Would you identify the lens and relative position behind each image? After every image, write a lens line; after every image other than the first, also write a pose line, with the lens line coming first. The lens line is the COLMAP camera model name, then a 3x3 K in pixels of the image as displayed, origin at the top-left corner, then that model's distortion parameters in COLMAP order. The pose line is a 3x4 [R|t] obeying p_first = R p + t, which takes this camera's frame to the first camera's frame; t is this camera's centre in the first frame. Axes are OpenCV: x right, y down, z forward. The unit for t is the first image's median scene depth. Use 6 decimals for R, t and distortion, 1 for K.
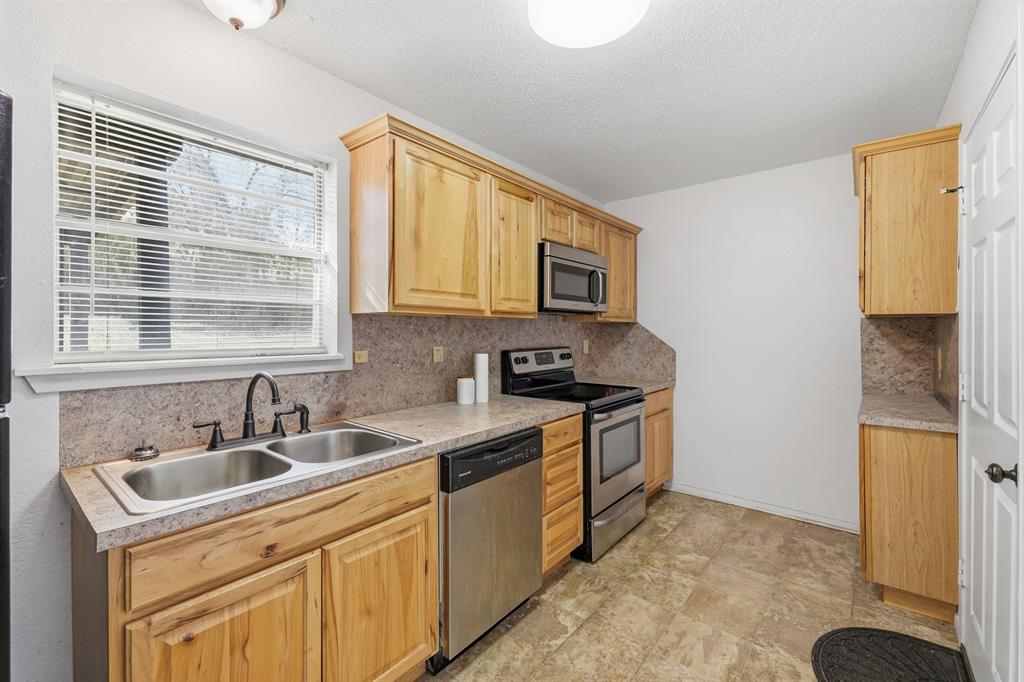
lens RADIAL K [[424.8, 0, 515.3], [0, 424.8, 335.9], [0, 0, 1]] dist [0.001374, -0.000244]
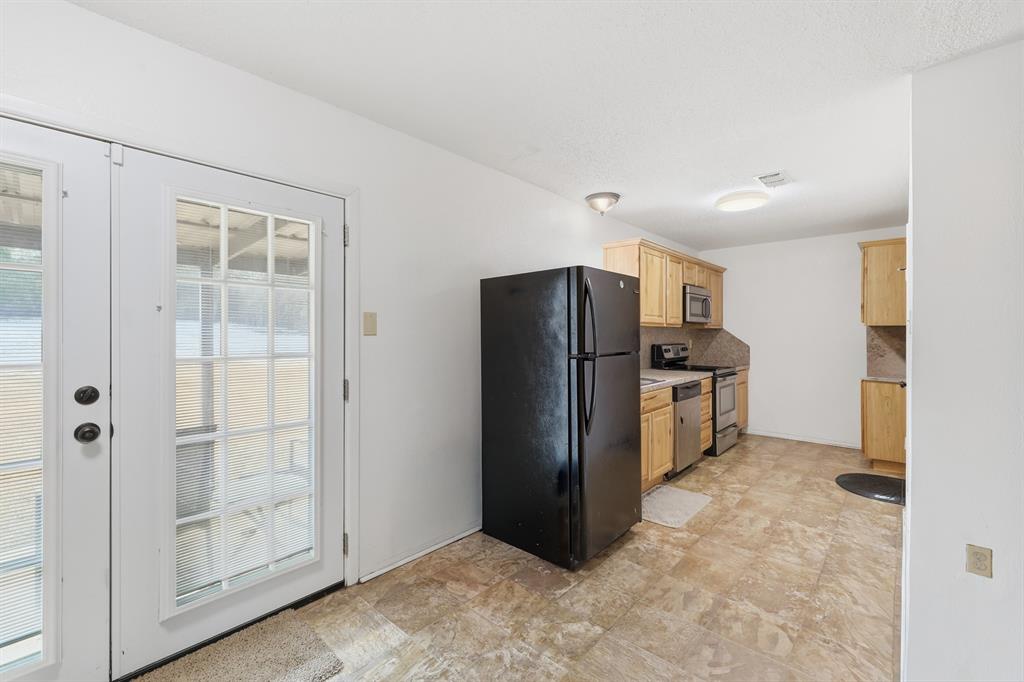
lens RADIAL K [[424.8, 0, 512.8], [0, 424.8, 340.0], [0, 0, 1]] dist [0.001374, -0.000244]
pose [[0.998785, 0.001192, -0.049258, -0.588870], [-0.001108, 0.999998, 0.001741, 0.012467], [0.049260, -0.001684, 0.998785, -0.869696]]
